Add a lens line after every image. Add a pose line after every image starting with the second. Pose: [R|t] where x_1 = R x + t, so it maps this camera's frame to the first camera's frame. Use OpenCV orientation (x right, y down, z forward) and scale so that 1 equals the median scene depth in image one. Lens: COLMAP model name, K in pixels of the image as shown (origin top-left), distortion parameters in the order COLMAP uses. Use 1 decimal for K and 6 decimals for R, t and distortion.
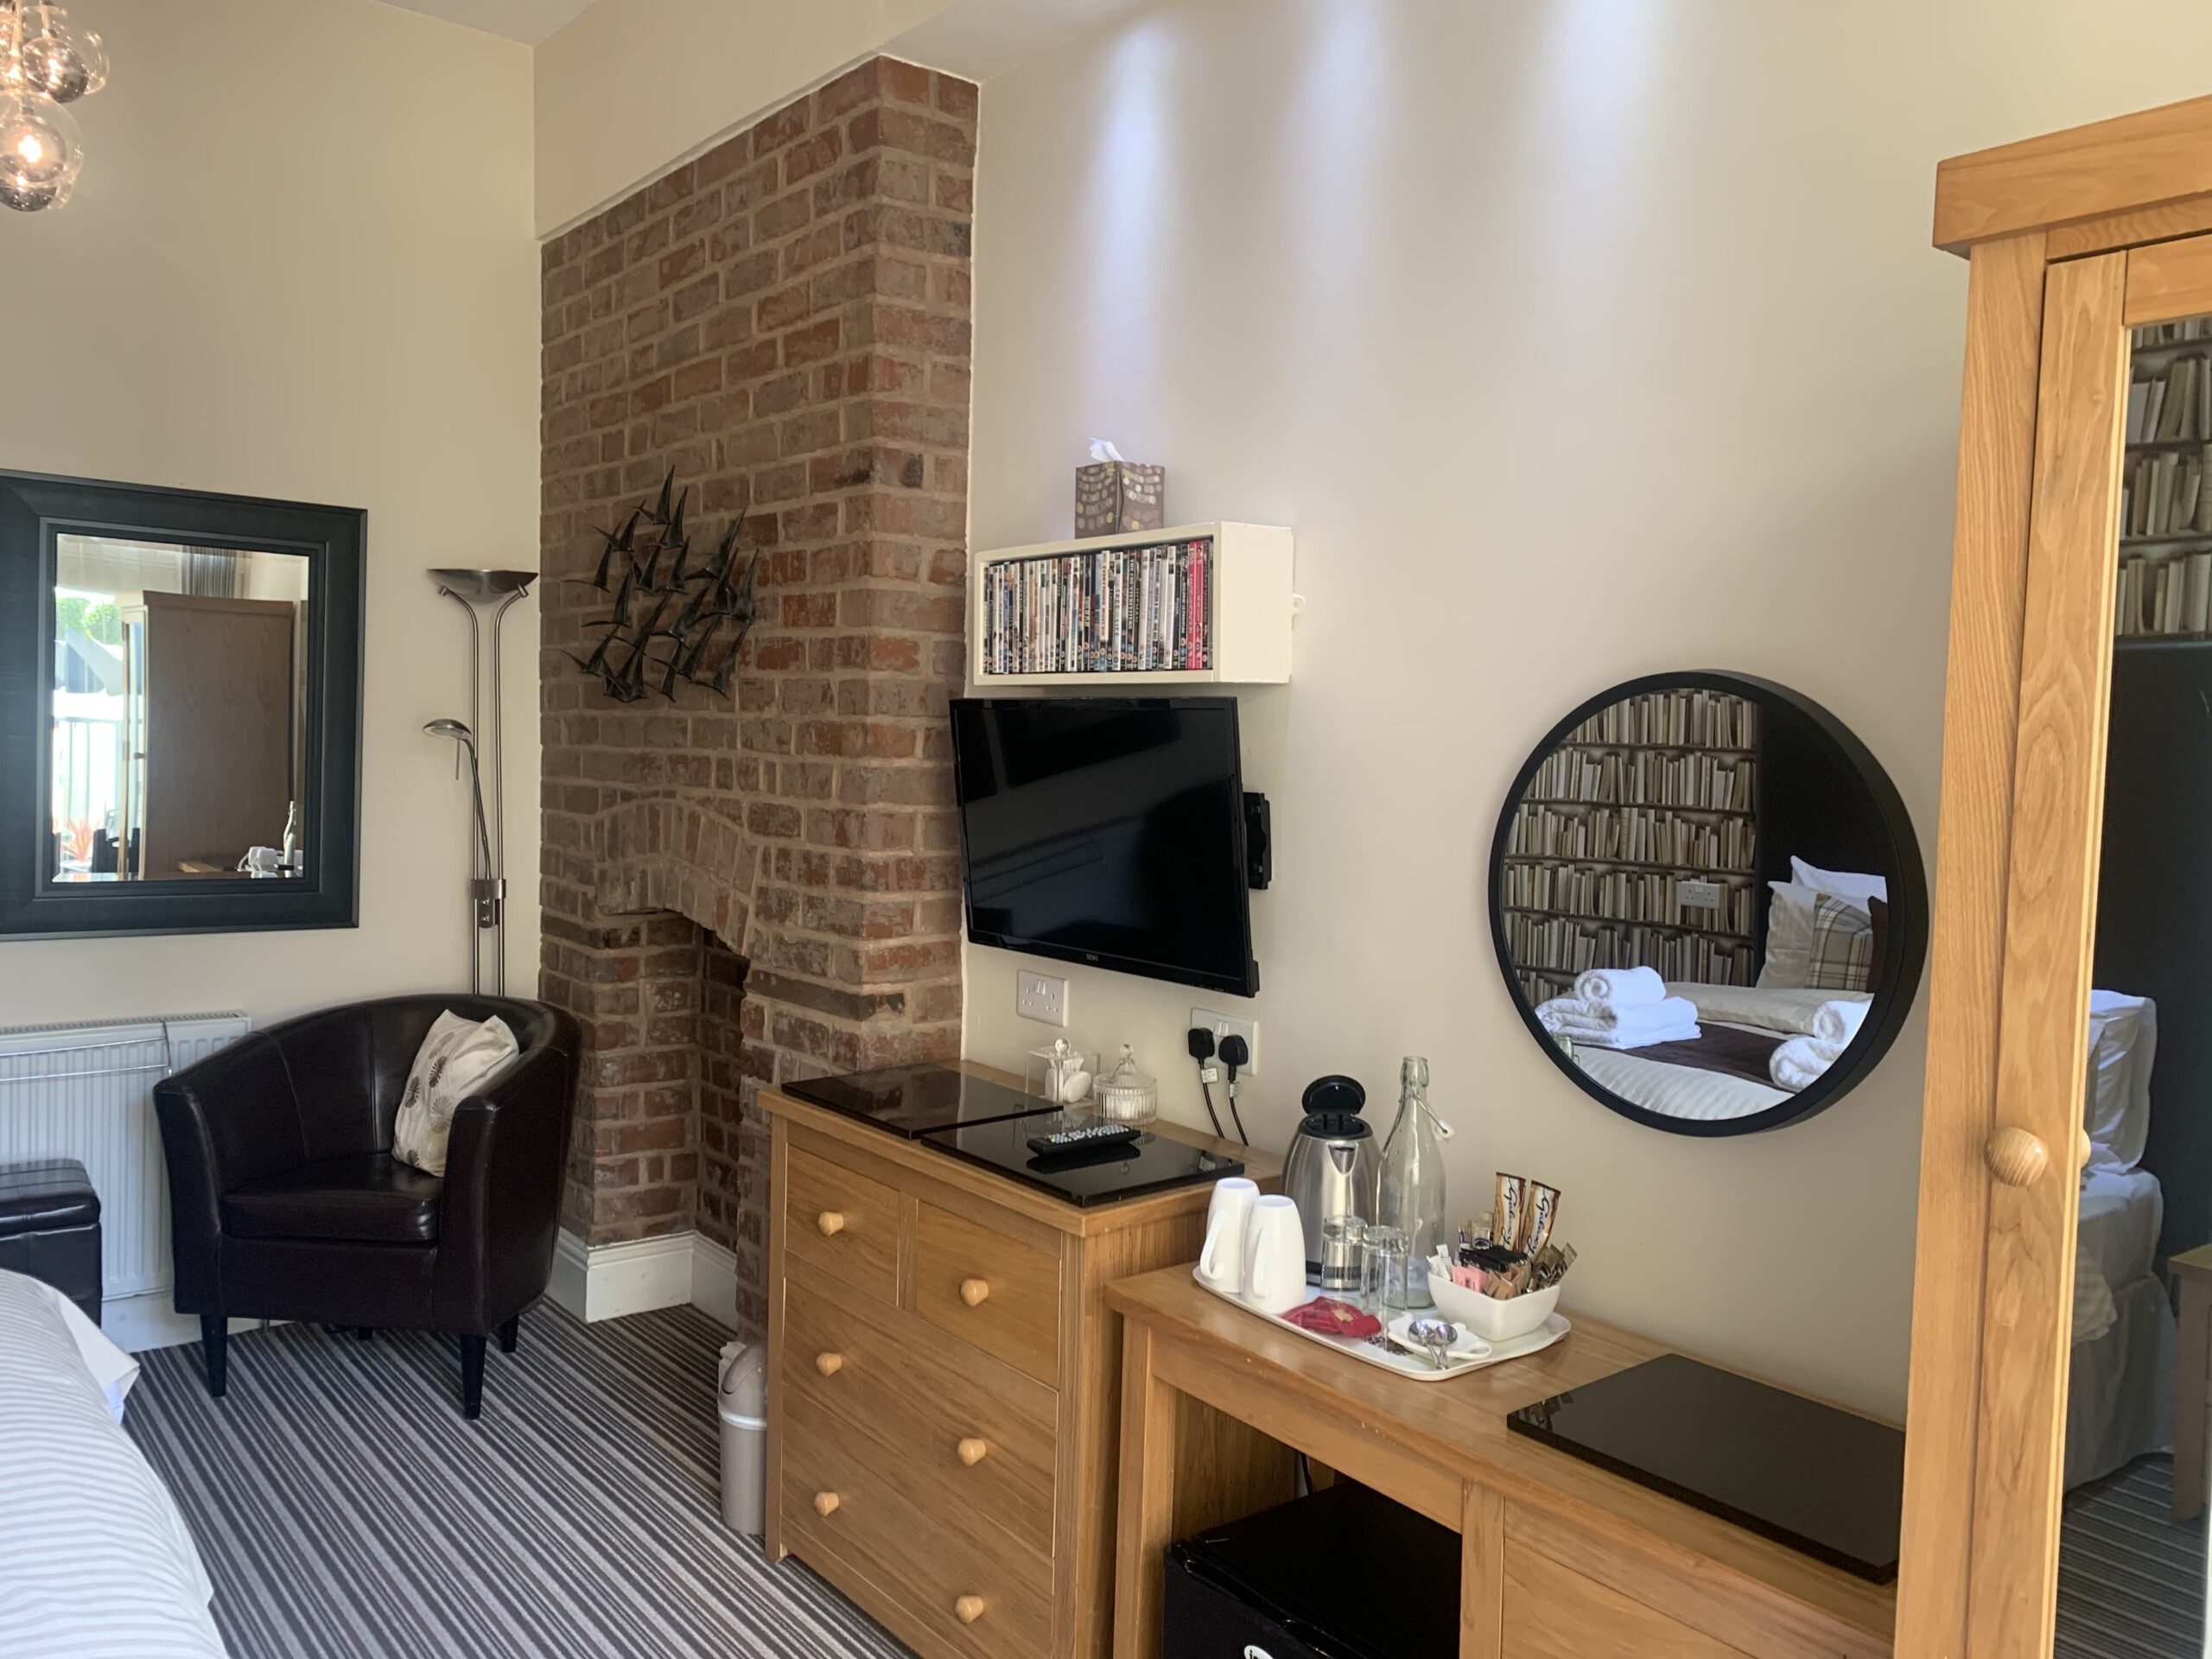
lens RADIAL K [[1684.4, 0, 1102.1], [0, 1684.4, 826.9], [0, 0, 1]] dist [0.039124, -0.054474]
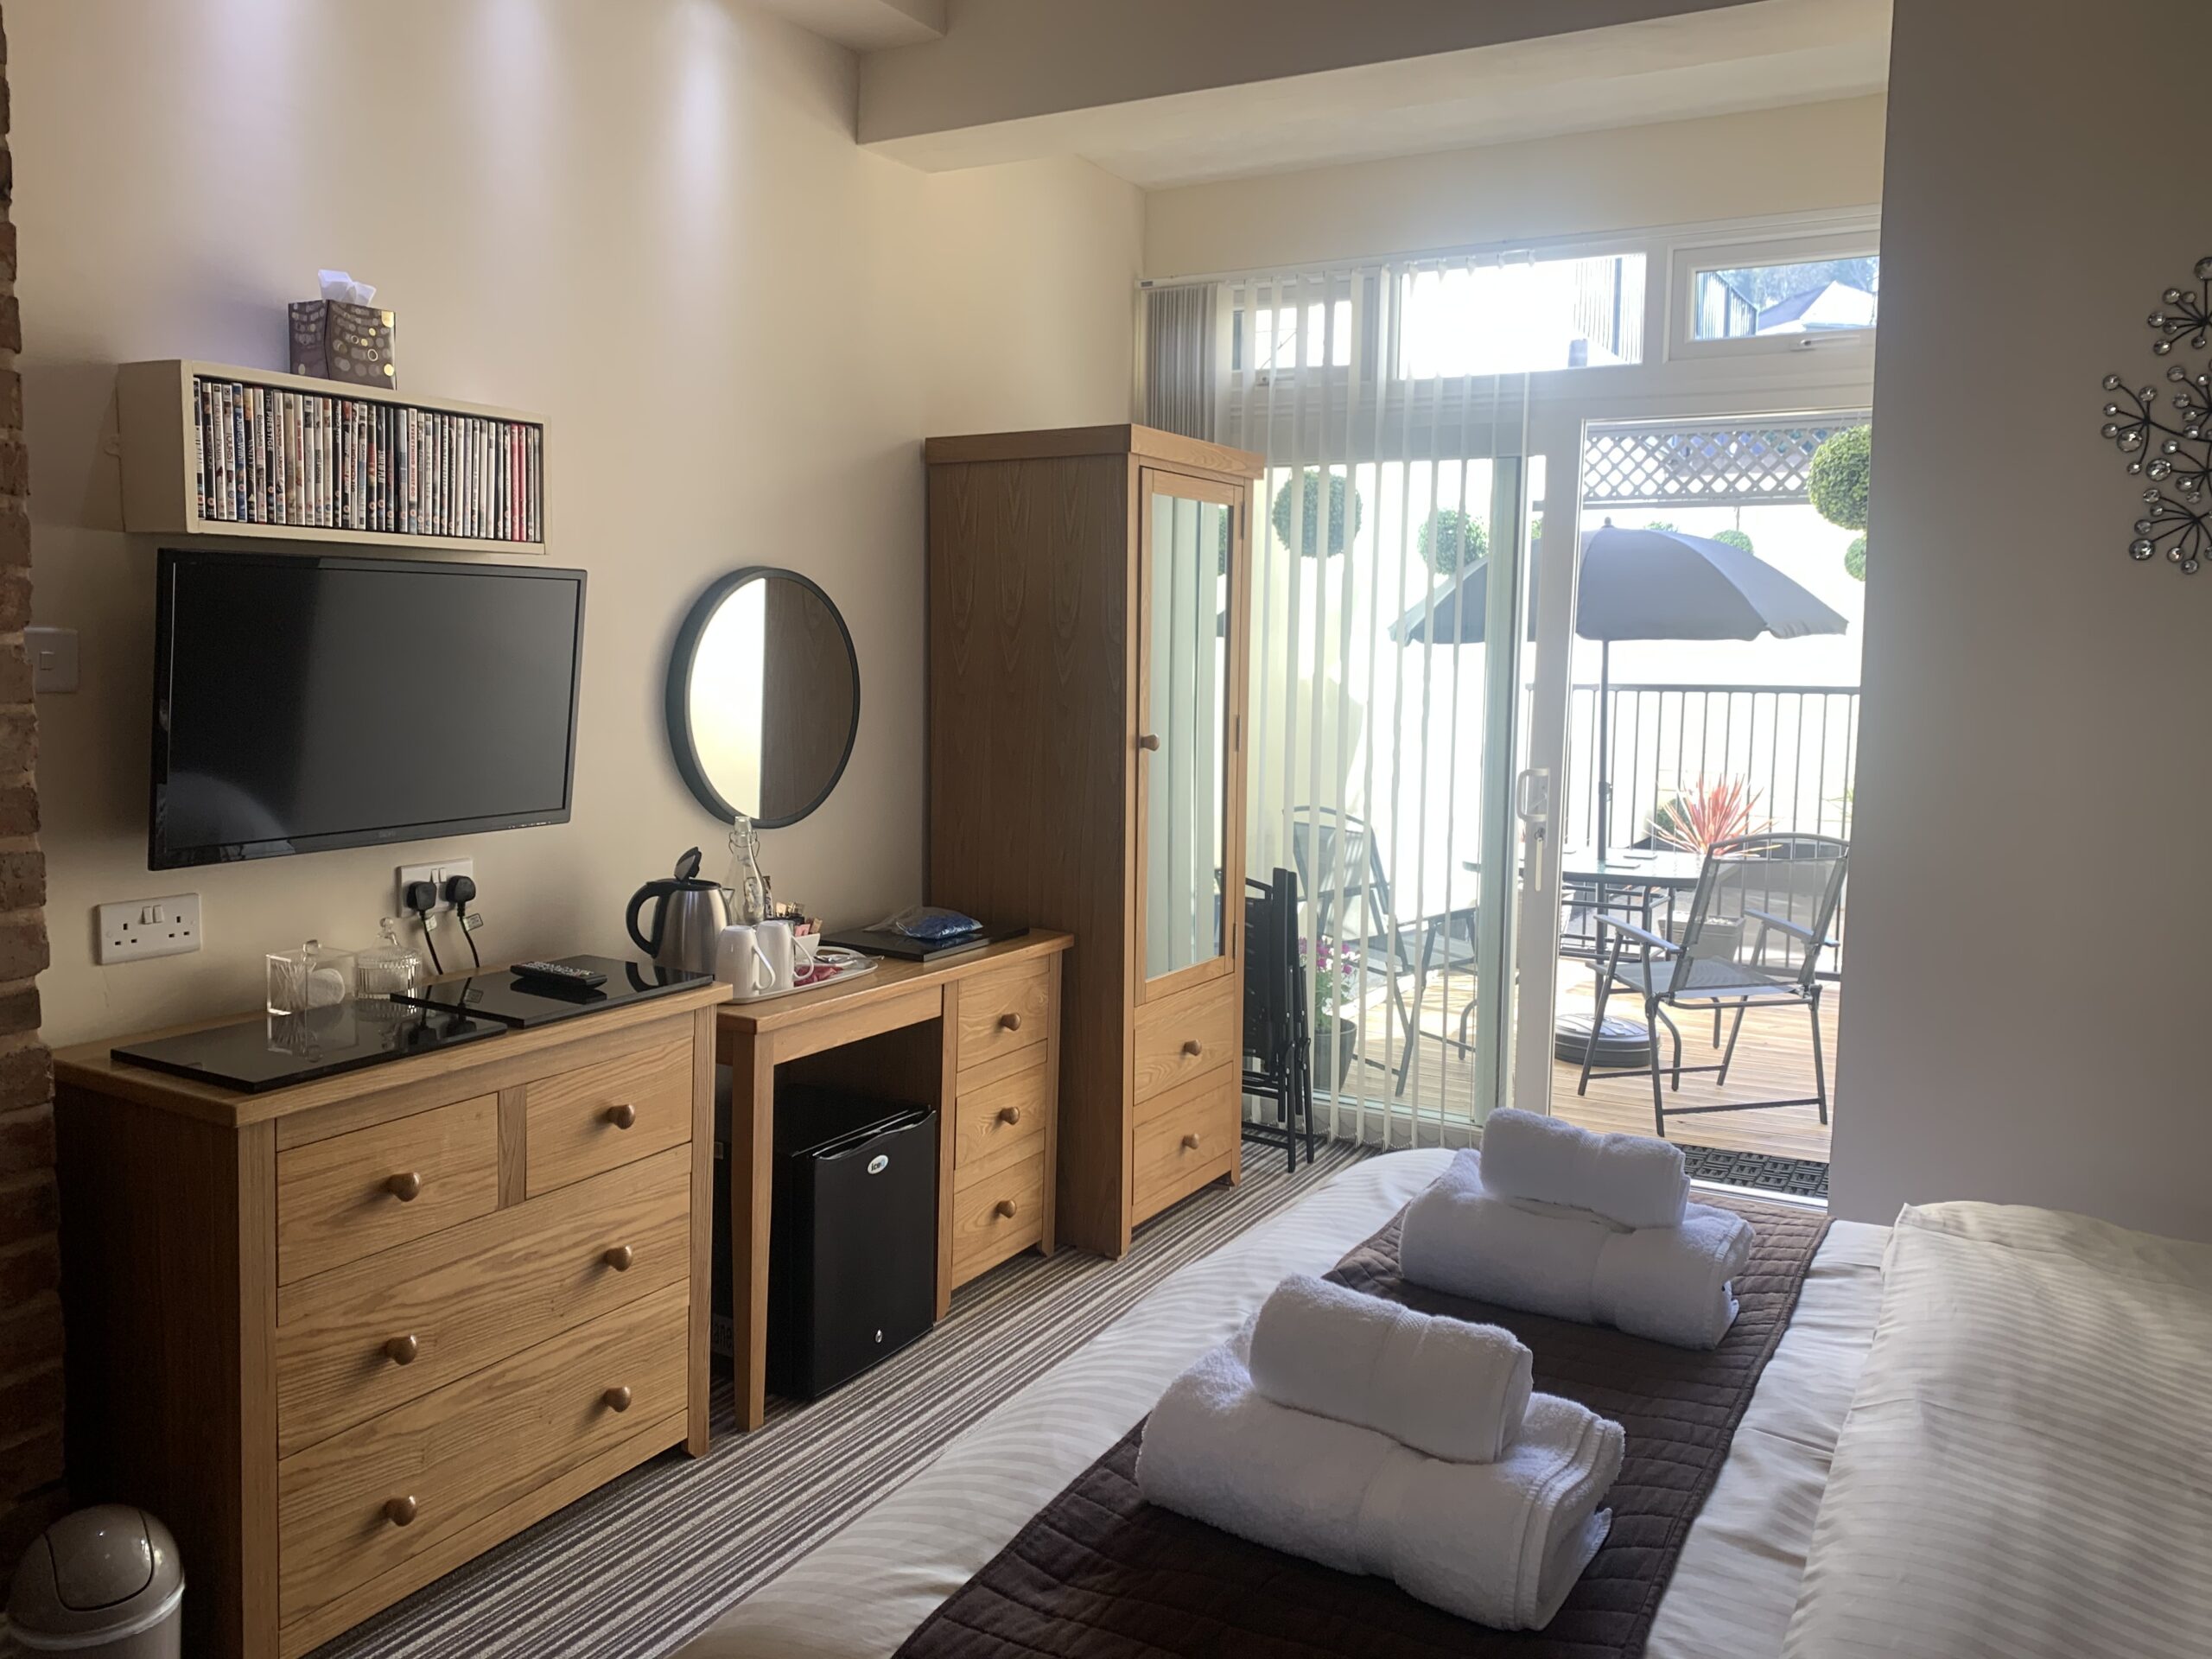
lens RADIAL K [[1684.4, 0, 1105.1], [0, 1684.4, 827.2], [0, 0, 1]] dist [0.039124, -0.054474]
pose [[-0.363040, -0.142051, 0.920882, -1.002379], [0.022276, 0.986705, 0.160987, -0.069494], [-0.931507, 0.078958, -0.355049, 0.930532]]
